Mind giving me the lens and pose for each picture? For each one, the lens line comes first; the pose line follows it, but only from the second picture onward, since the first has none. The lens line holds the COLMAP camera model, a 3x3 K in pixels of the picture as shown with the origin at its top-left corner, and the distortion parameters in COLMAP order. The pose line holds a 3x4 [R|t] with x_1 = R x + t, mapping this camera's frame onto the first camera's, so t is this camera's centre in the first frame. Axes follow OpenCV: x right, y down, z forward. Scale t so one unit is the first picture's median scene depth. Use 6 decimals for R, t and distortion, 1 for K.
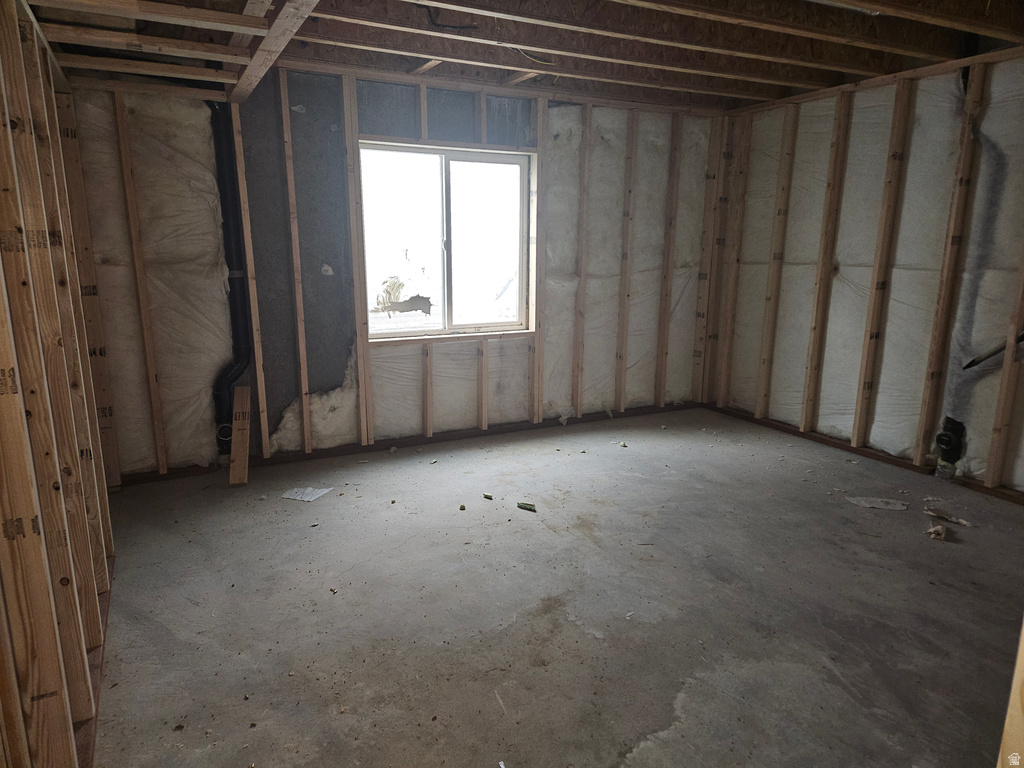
lens RADIAL K [[685.2, 0, 512.4], [0, 685.2, 385.7], [0, 0, 1]] dist [0.032709, 0.001167]
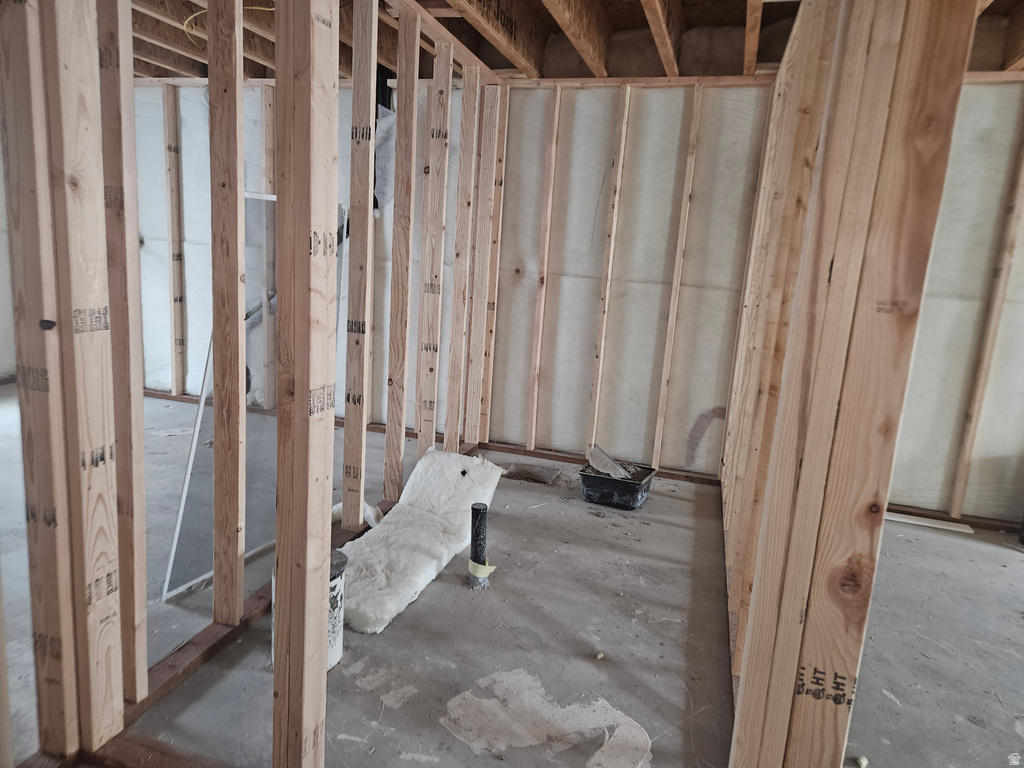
lens RADIAL K [[685.2, 0, 511.8], [0, 685.2, 385.5], [0, 0, 1]] dist [0.032709, 0.001167]
pose [[0.703844, -0.097698, 0.703604, 0.080144], [0.088263, 0.994849, 0.049846, 0.068319], [-0.704850, 0.027018, 0.708842, -0.248366]]
